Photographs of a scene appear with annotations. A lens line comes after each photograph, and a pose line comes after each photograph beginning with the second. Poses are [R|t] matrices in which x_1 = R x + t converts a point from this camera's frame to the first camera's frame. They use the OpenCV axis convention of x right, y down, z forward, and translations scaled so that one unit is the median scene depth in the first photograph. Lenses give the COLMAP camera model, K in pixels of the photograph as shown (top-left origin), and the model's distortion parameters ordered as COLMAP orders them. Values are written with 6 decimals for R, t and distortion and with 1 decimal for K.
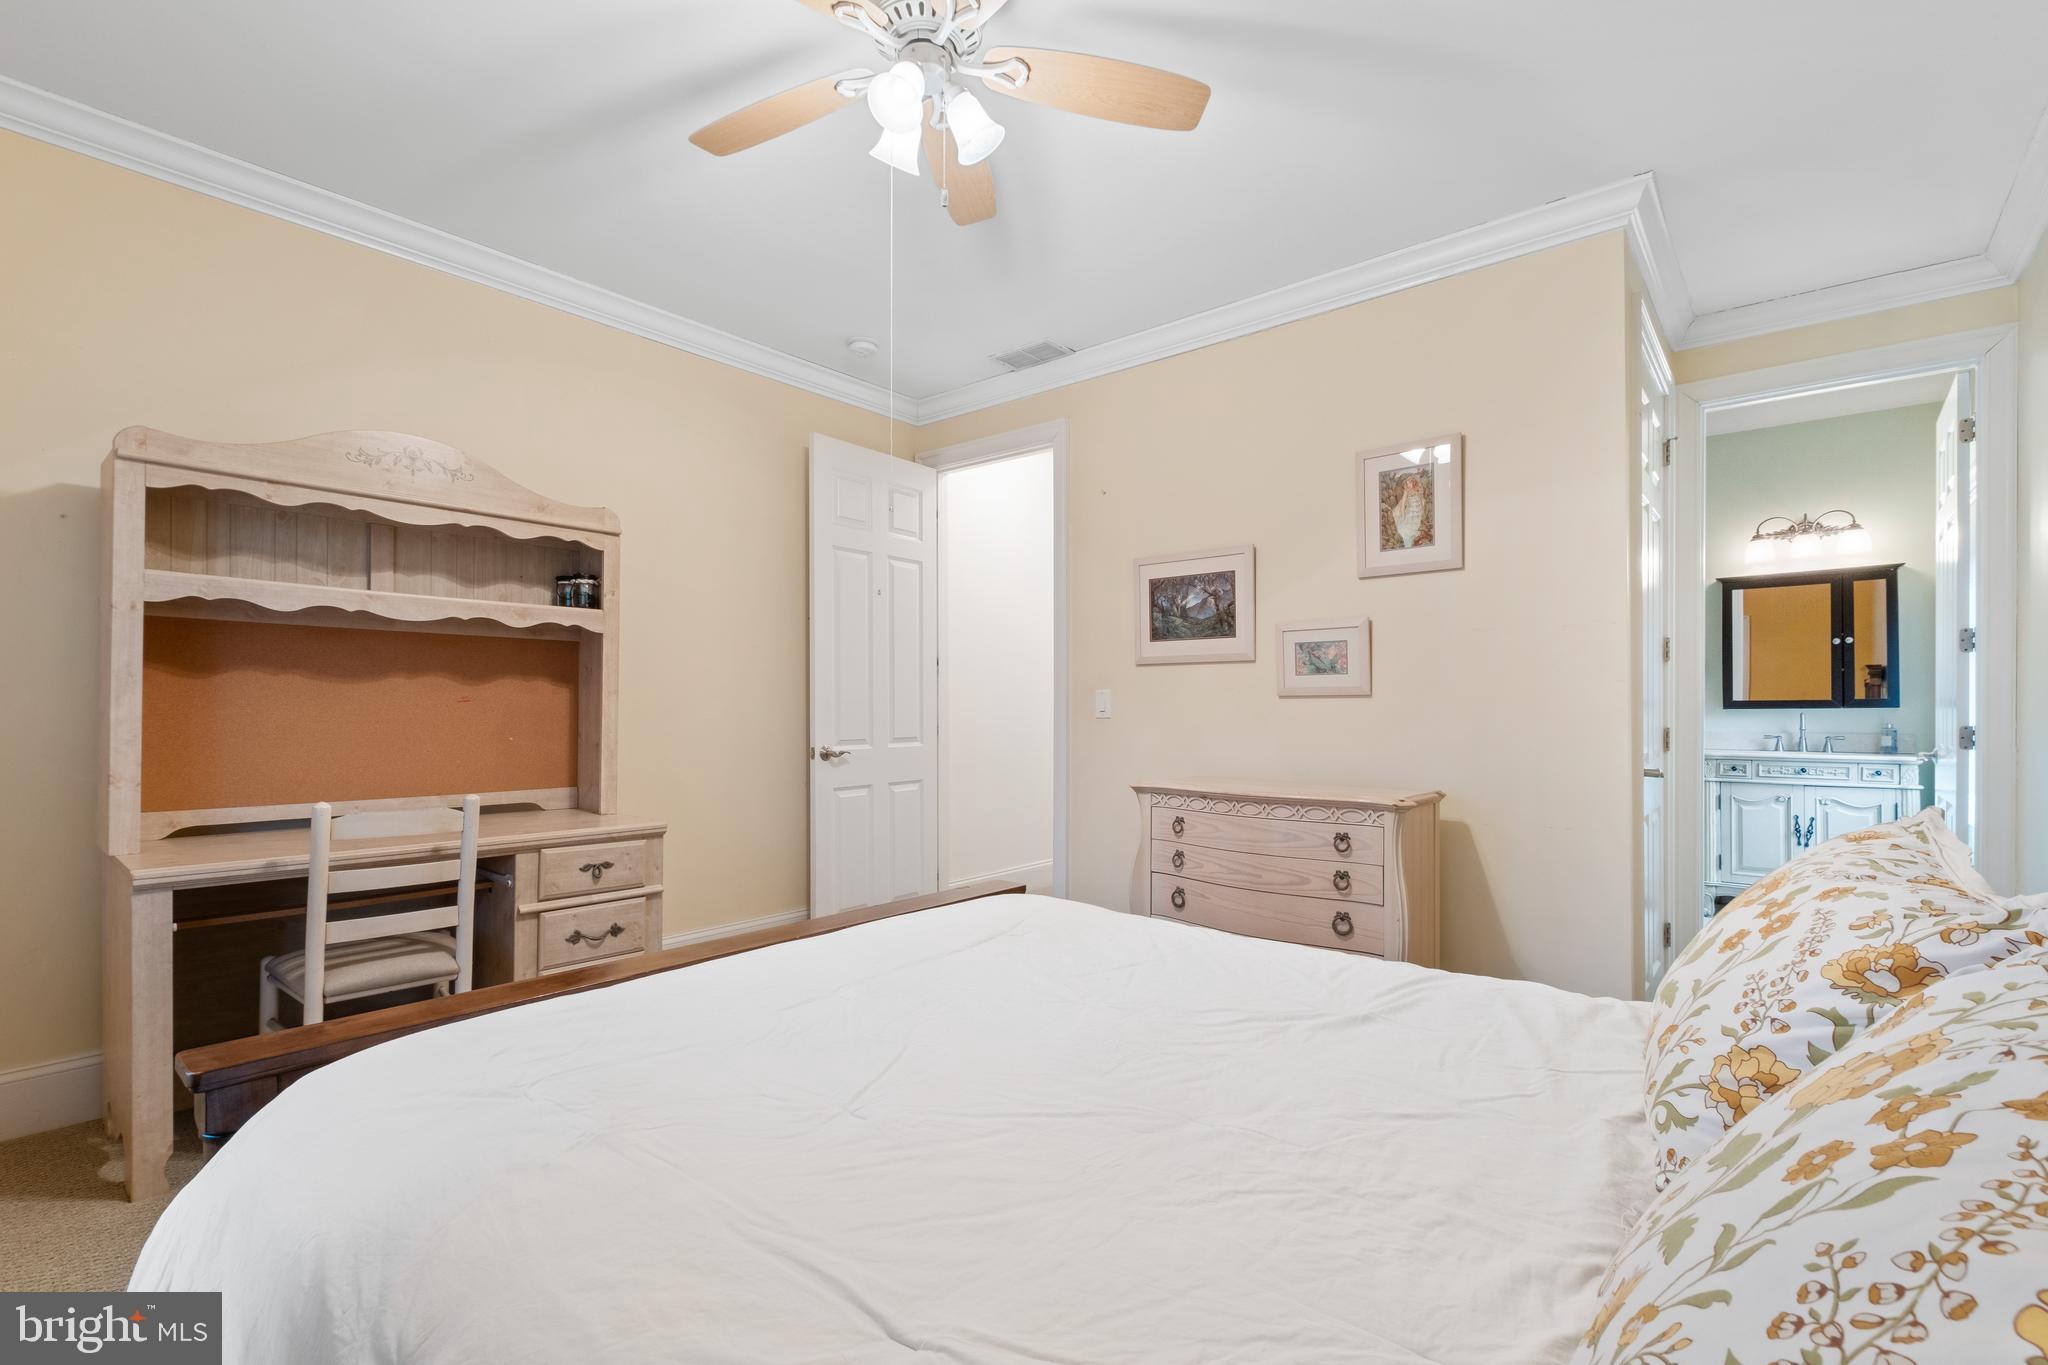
lens RADIAL K [[895.1, 0, 1027.5], [0, 895.1, 696.1], [0, 0, 1]] dist [-0.003106, -0.001387]
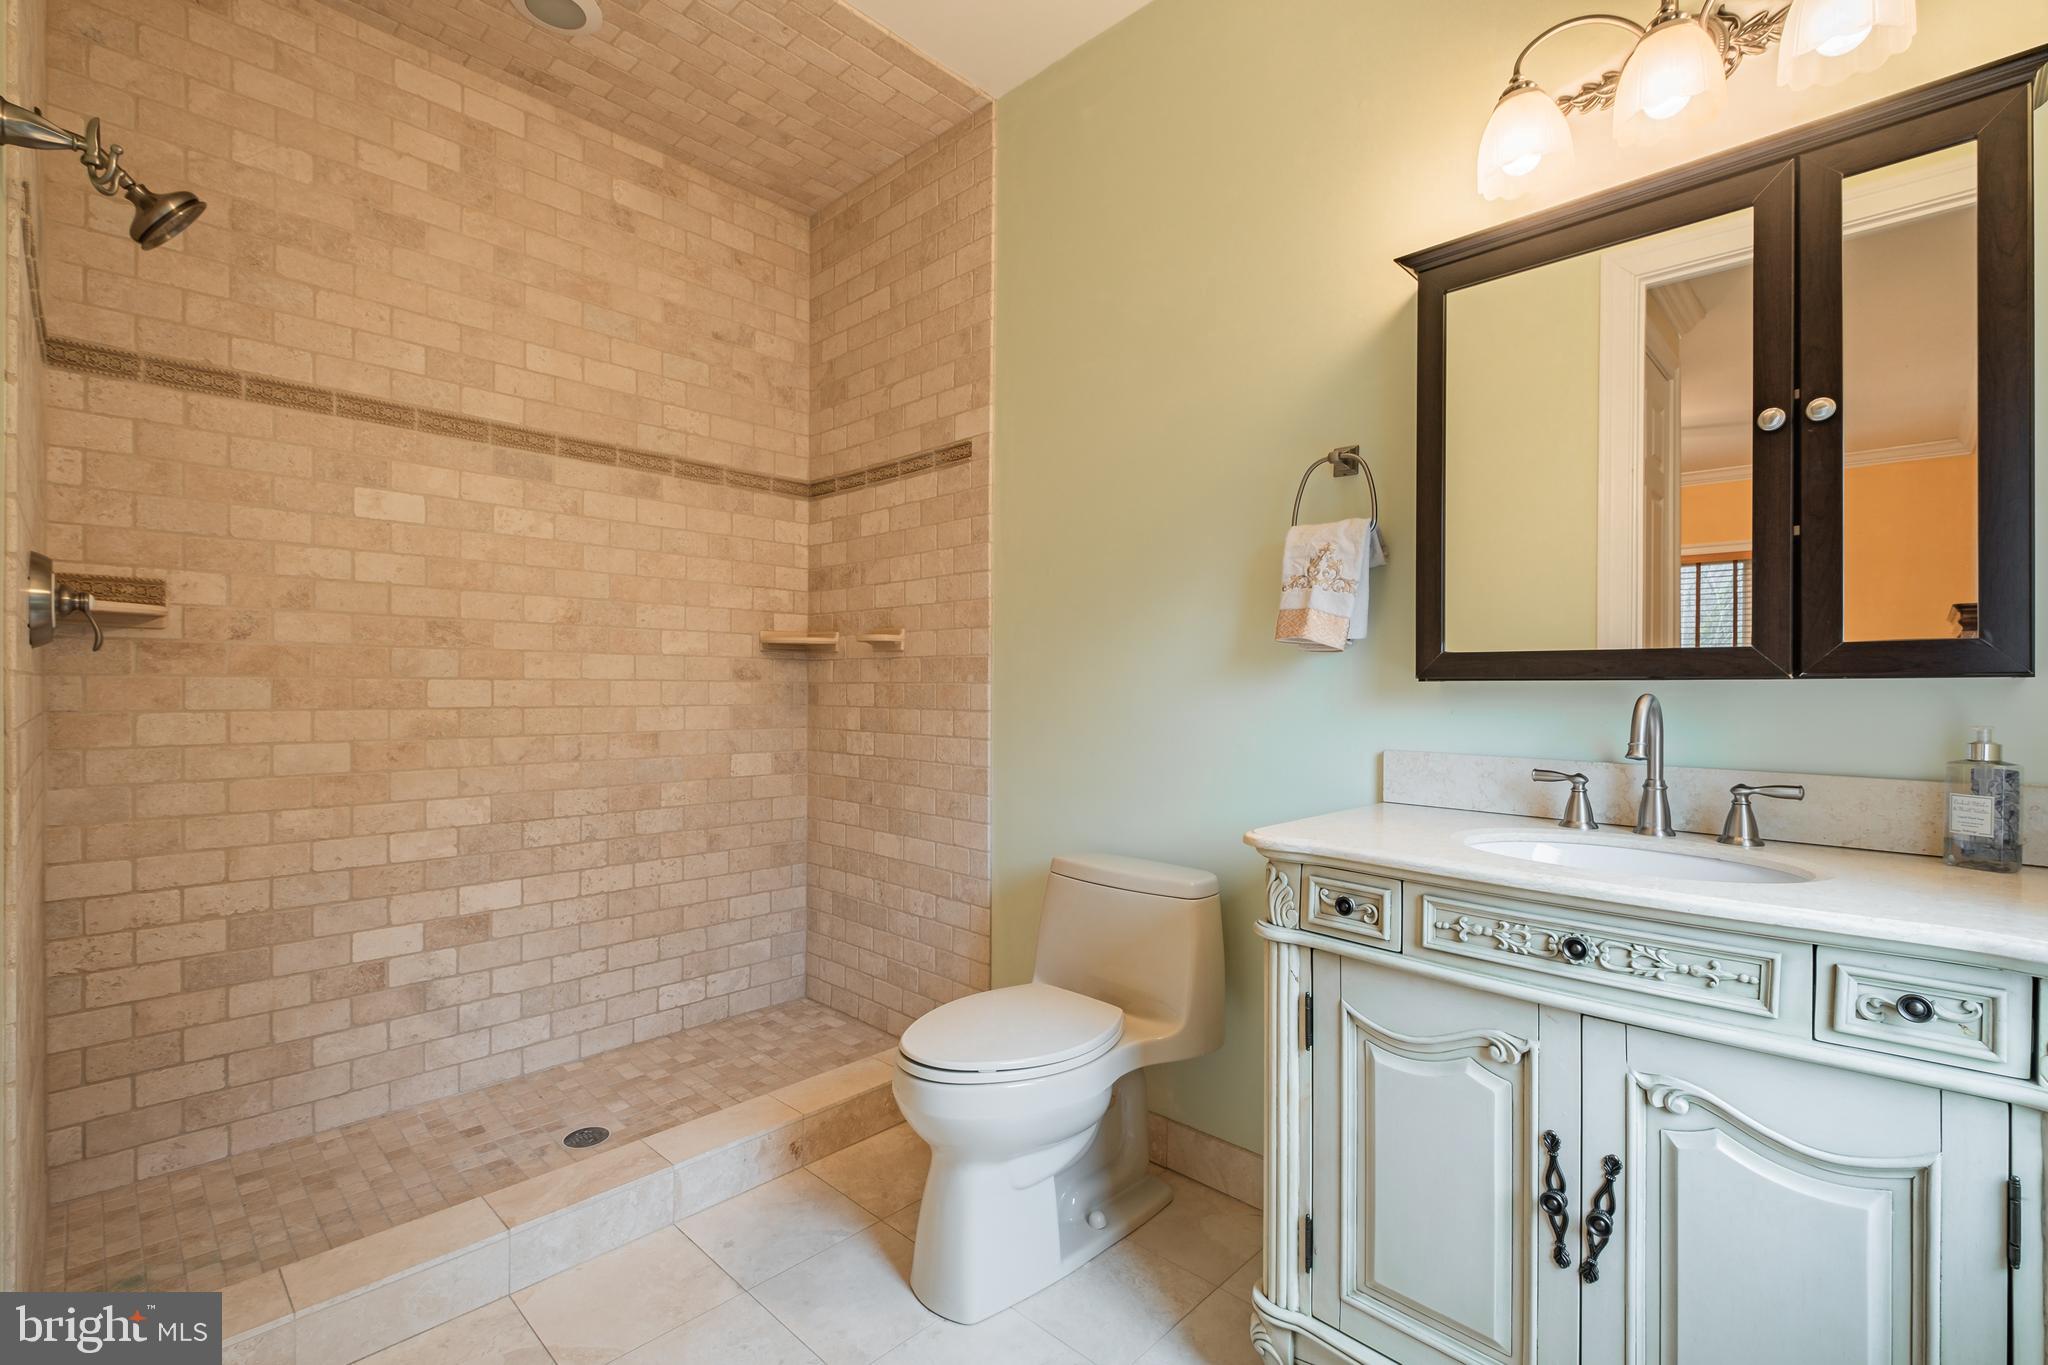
lens RADIAL K [[895.1, 0, 1021.2], [0, 895.1, 679.6], [0, 0, 1]] dist [-0.003106, -0.001387]
pose [[0.997864, 0.009029, -0.064705, 0.714490], [-0.008742, 0.999951, 0.004727, 0.015164], [0.064745, -0.004151, 0.997893, 0.735477]]
